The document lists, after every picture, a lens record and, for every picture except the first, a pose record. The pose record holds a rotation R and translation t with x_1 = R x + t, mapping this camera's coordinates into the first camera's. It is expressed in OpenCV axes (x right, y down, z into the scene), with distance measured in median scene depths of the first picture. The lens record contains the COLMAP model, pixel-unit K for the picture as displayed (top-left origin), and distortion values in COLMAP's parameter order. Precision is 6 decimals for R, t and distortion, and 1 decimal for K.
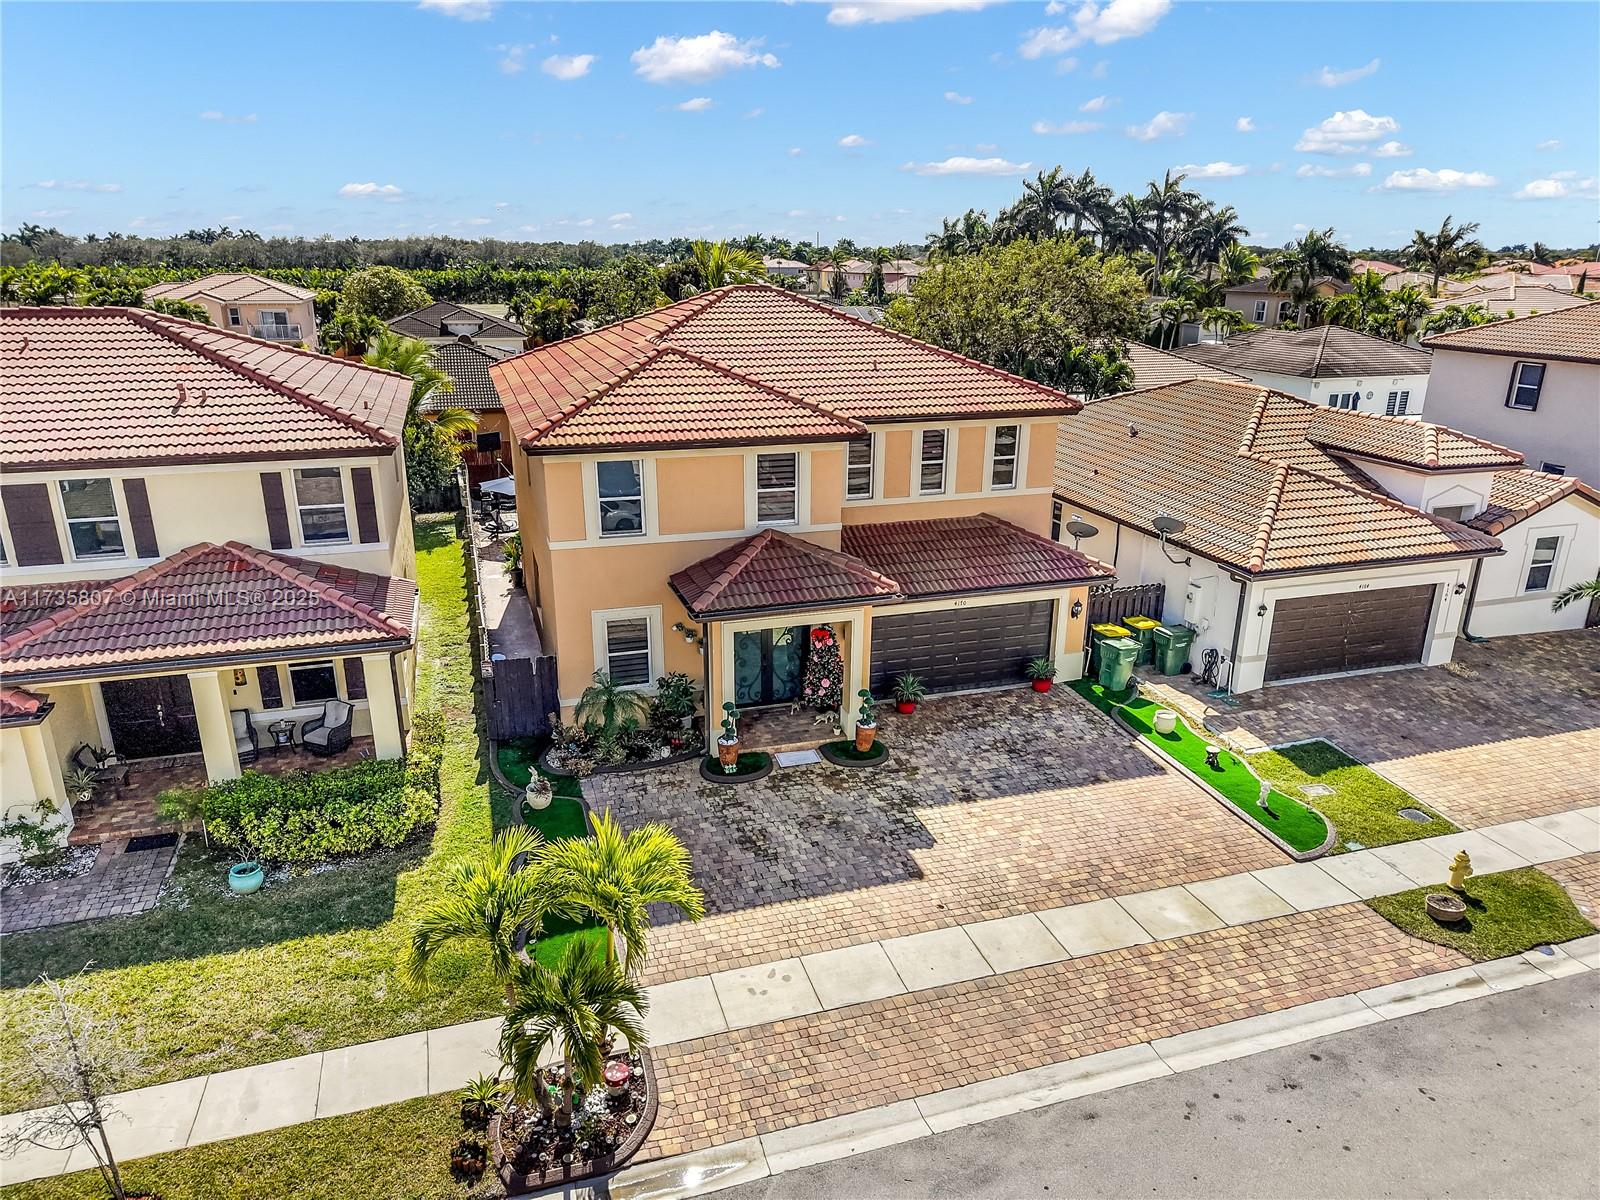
lens RADIAL K [[1065.4, 0, 797.9], [0, 1065.4, 610.1], [0, 0, 1]] dist [0.034720, -0.041125]
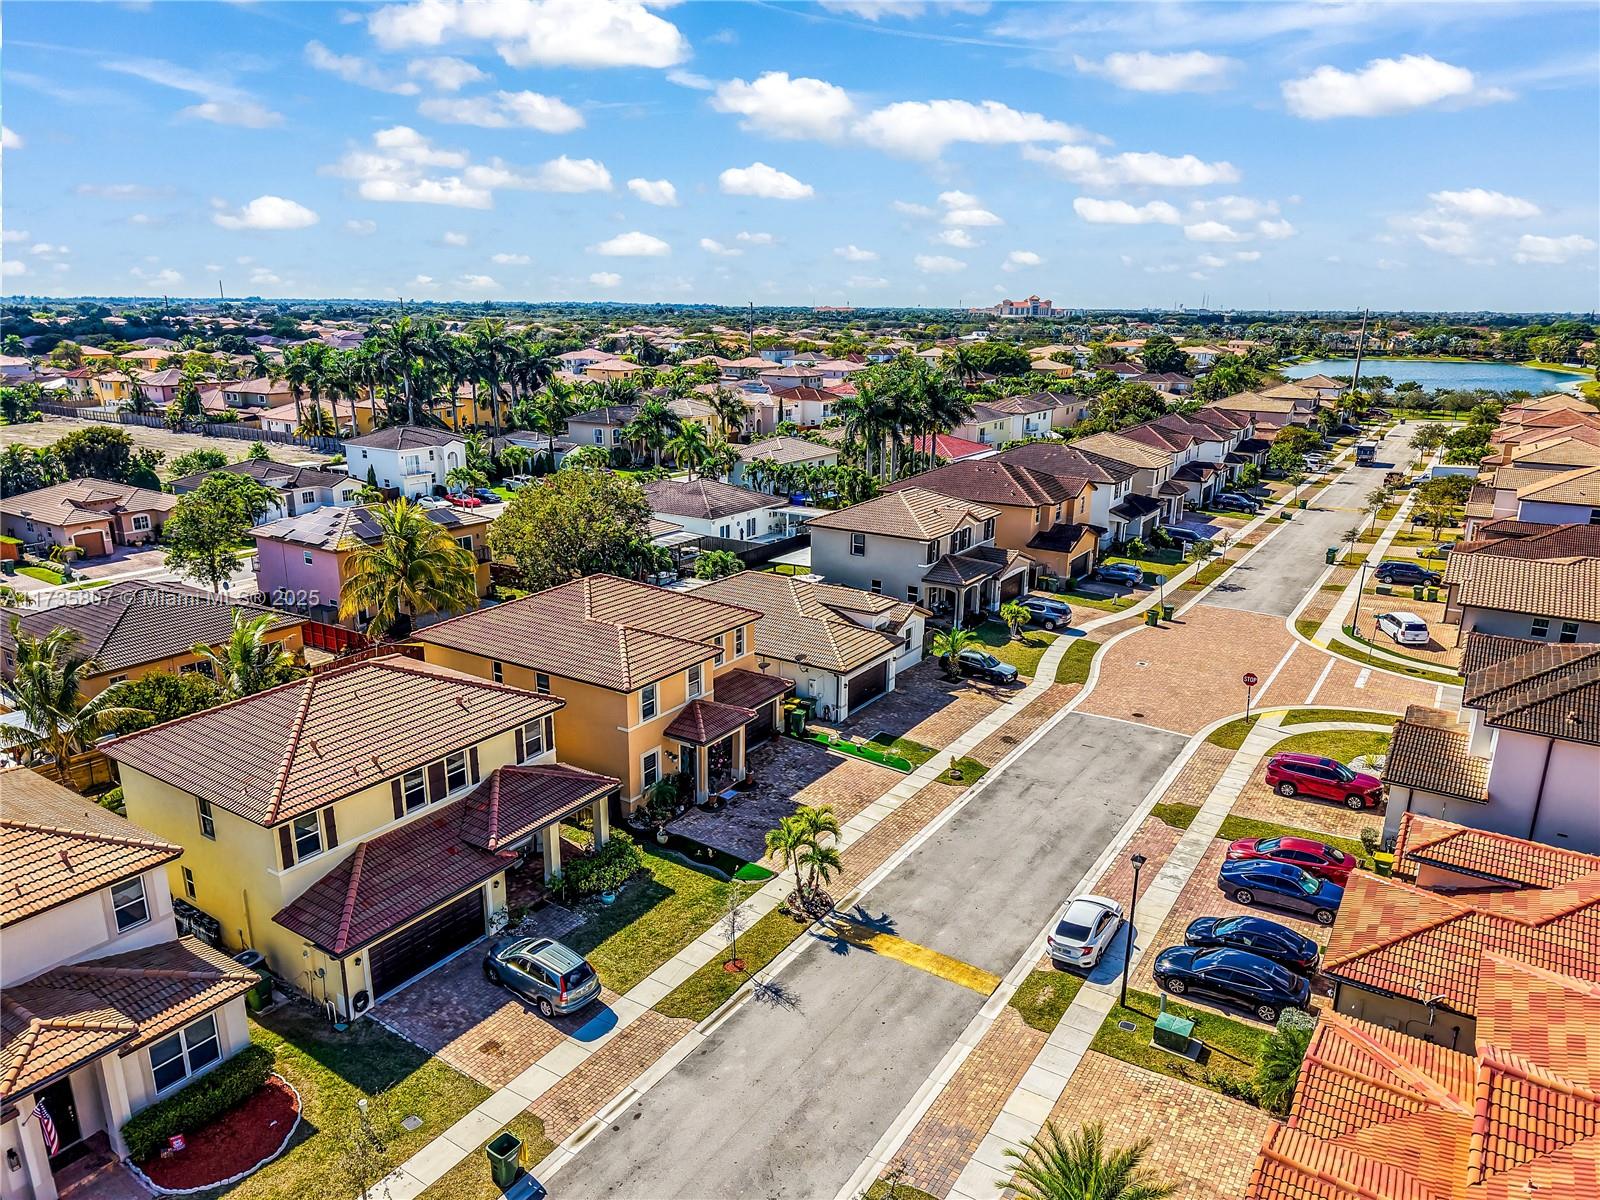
lens RADIAL K [[1065.4, 0, 797.9], [0, 1065.4, 610.1], [0, 0, 1]] dist [0.034720, -0.041125]
pose [[0.769773, -0.172641, 0.614528, -1.279800], [0.197663, 0.979879, 0.027683, -0.297499], [-0.606942, 0.100160, 0.788409, -0.988740]]
